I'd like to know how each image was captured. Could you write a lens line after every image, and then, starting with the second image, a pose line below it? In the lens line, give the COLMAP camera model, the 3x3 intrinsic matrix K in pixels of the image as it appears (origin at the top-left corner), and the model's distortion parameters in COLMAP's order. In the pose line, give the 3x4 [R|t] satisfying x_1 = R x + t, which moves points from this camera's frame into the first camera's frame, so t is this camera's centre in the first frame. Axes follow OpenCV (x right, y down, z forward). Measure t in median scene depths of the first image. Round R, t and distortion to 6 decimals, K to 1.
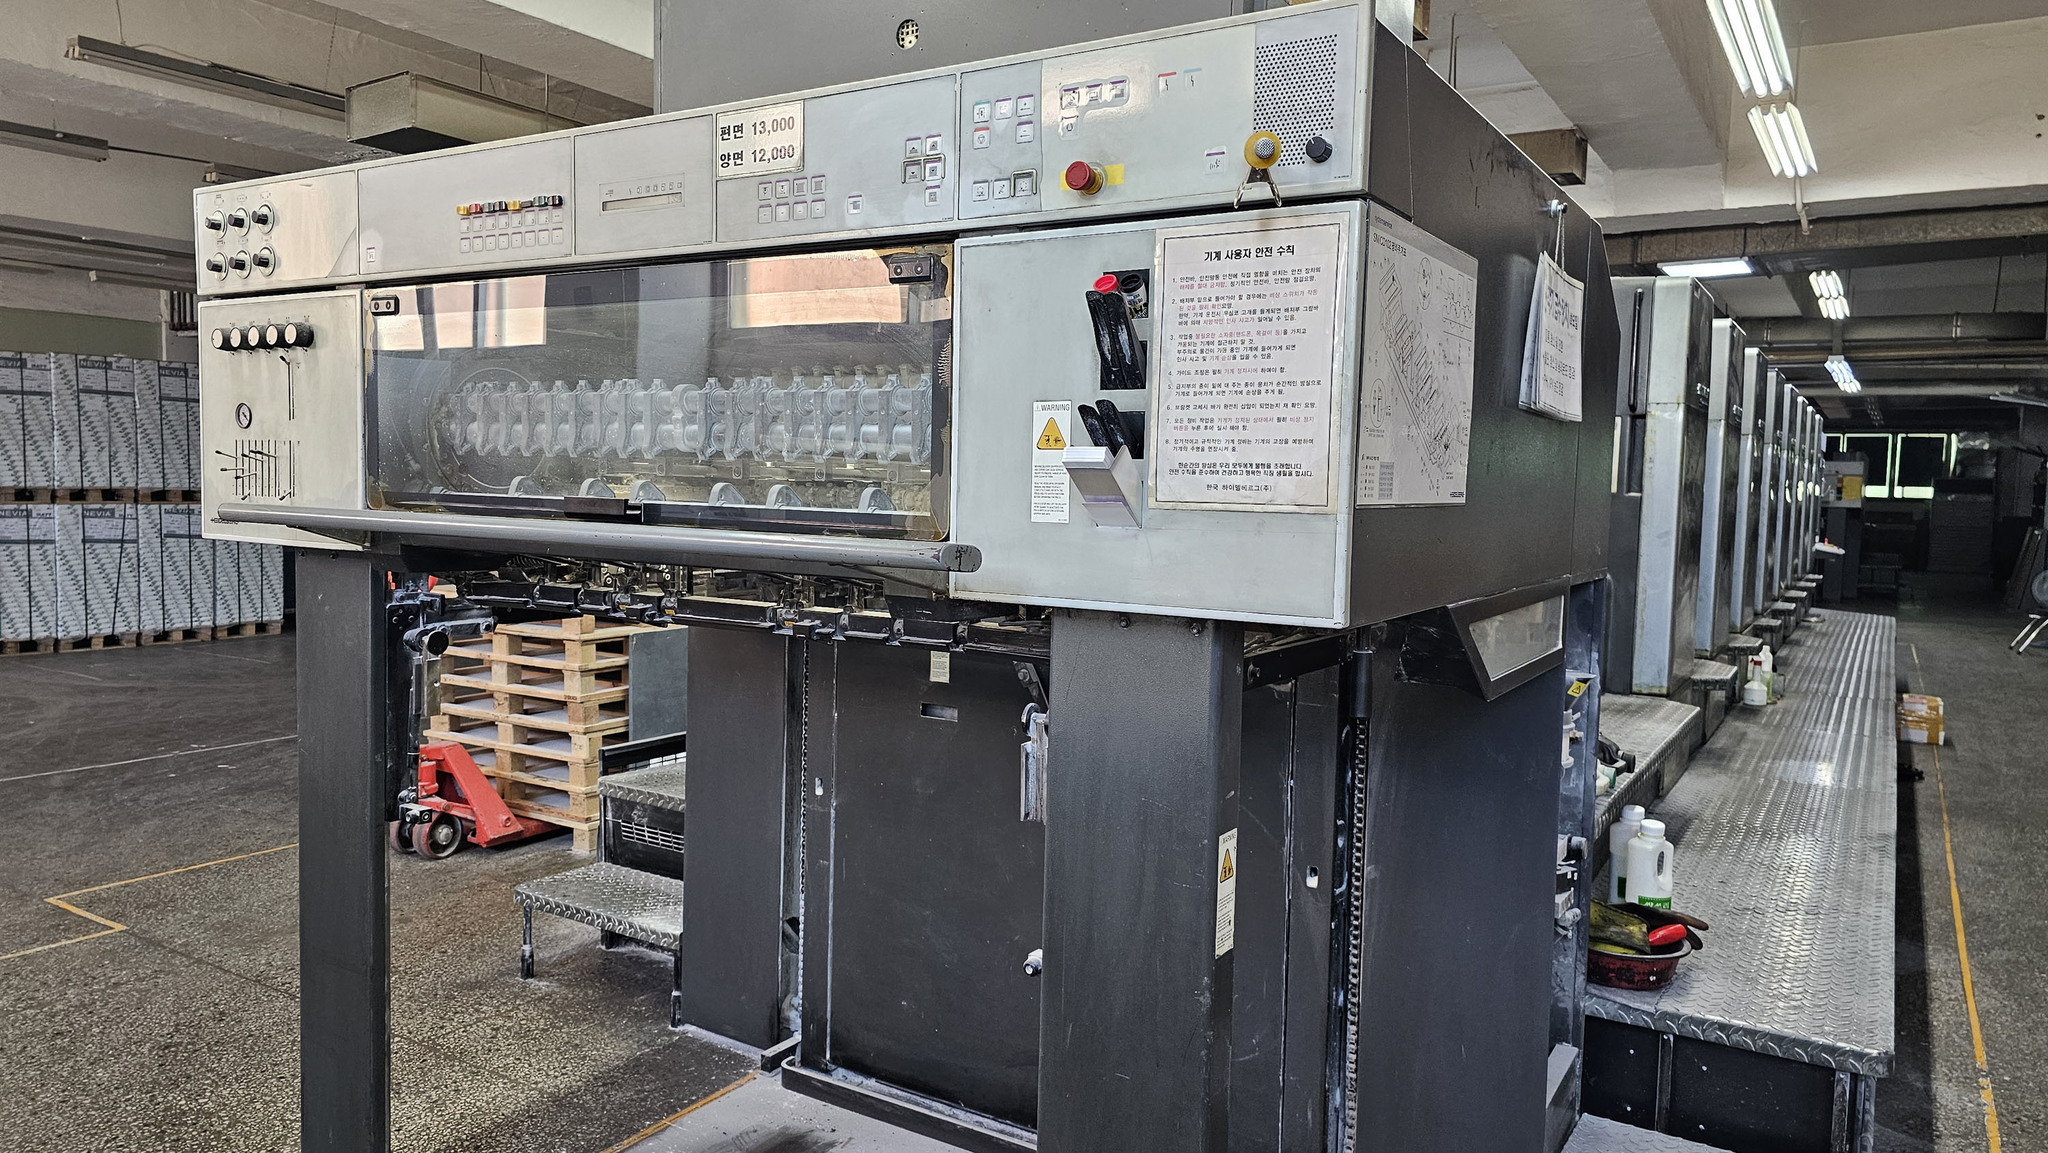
lens RADIAL K [[1373.0, 0, 1024.0], [0, 1373.0, 576.5], [0, 0, 1]] dist [0.063869, -0.066470]
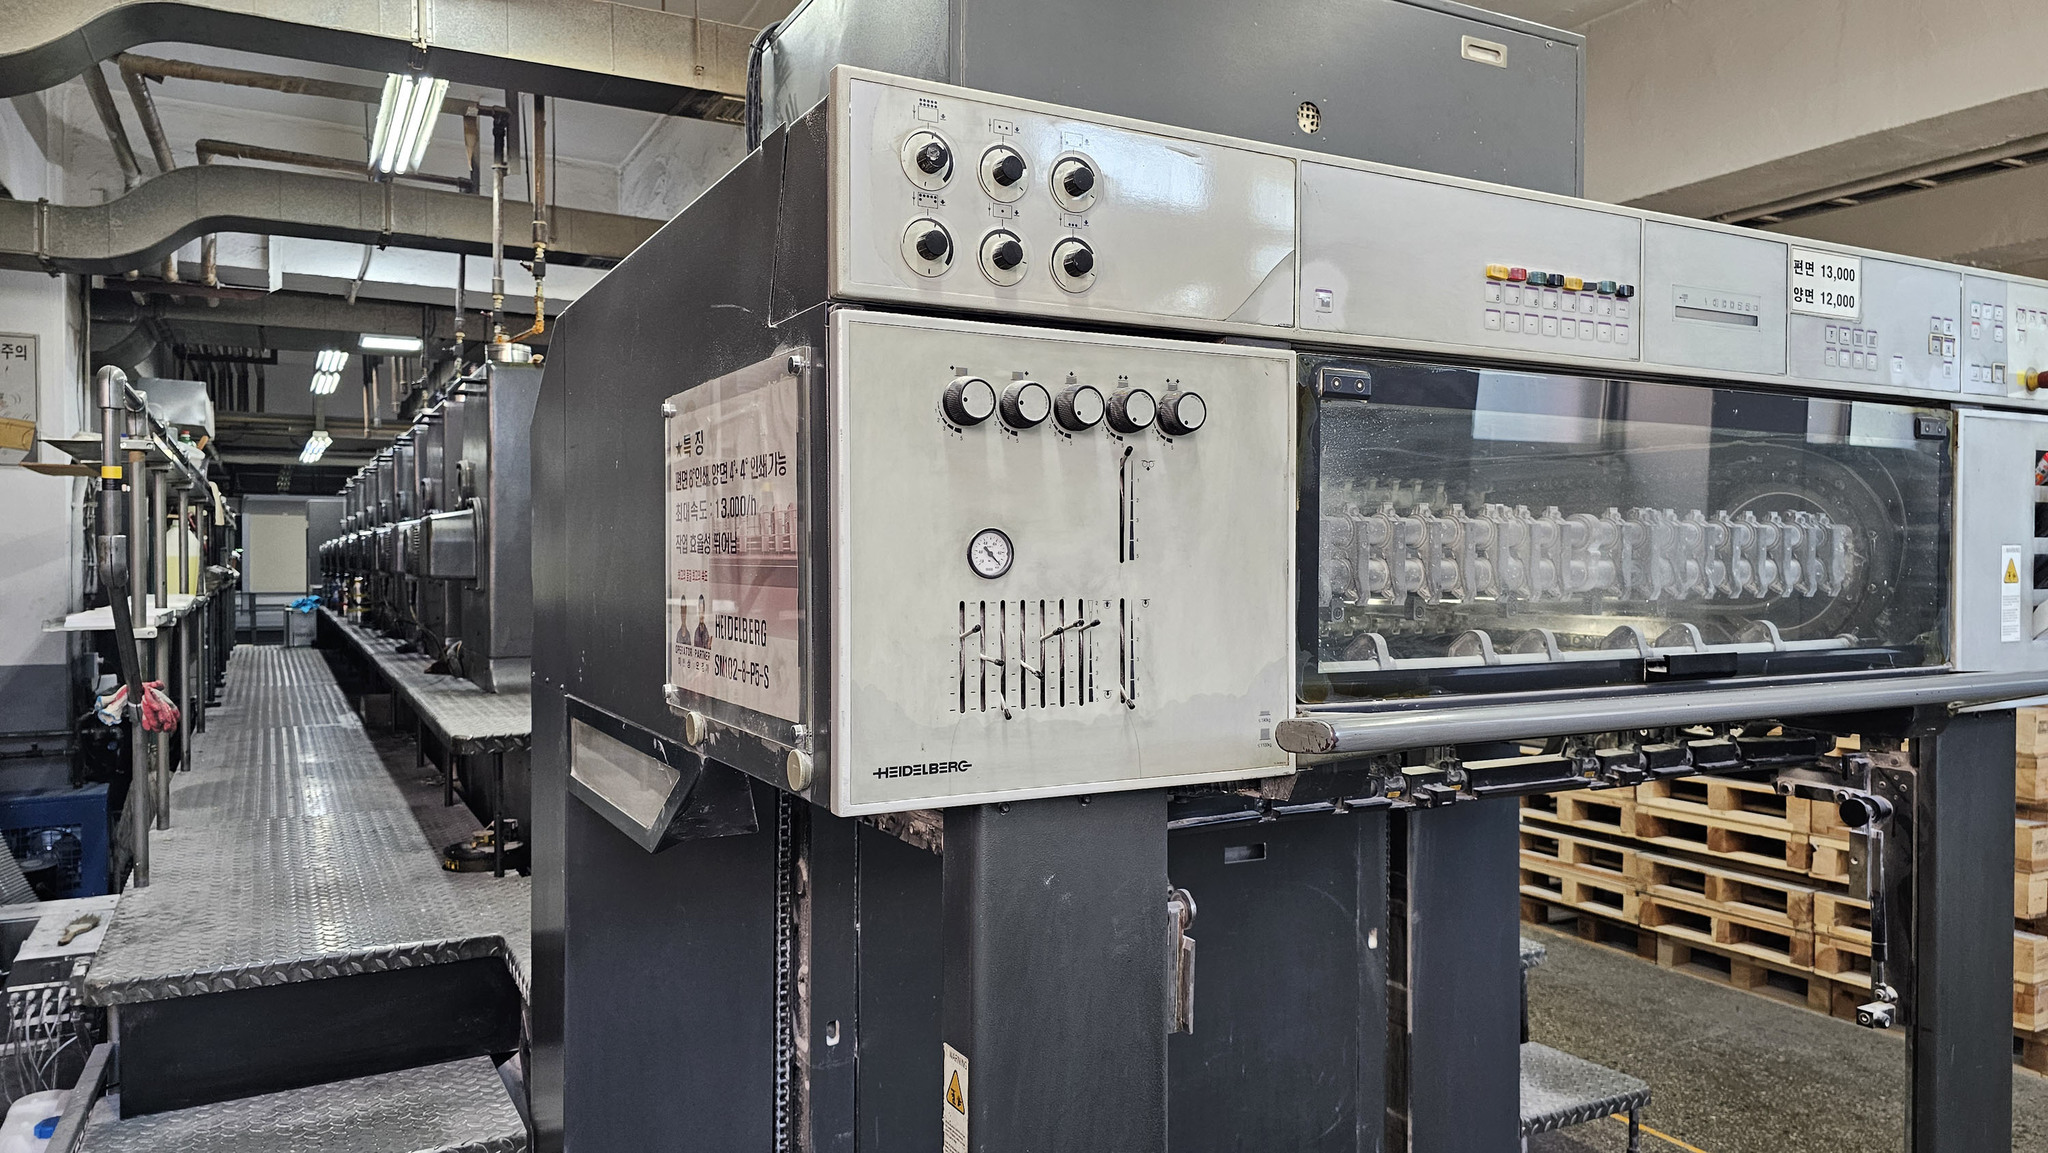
lens RADIAL K [[1373.0, 0, 1024.0], [0, 1373.0, 576.5], [0, 0, 1]] dist [0.063869, -0.066470]
pose [[0.481291, -0.037406, 0.875762, -1.042572], [0.073119, 0.997320, 0.002415, -0.113400], [-0.873506, 0.062873, 0.482737, 0.790404]]
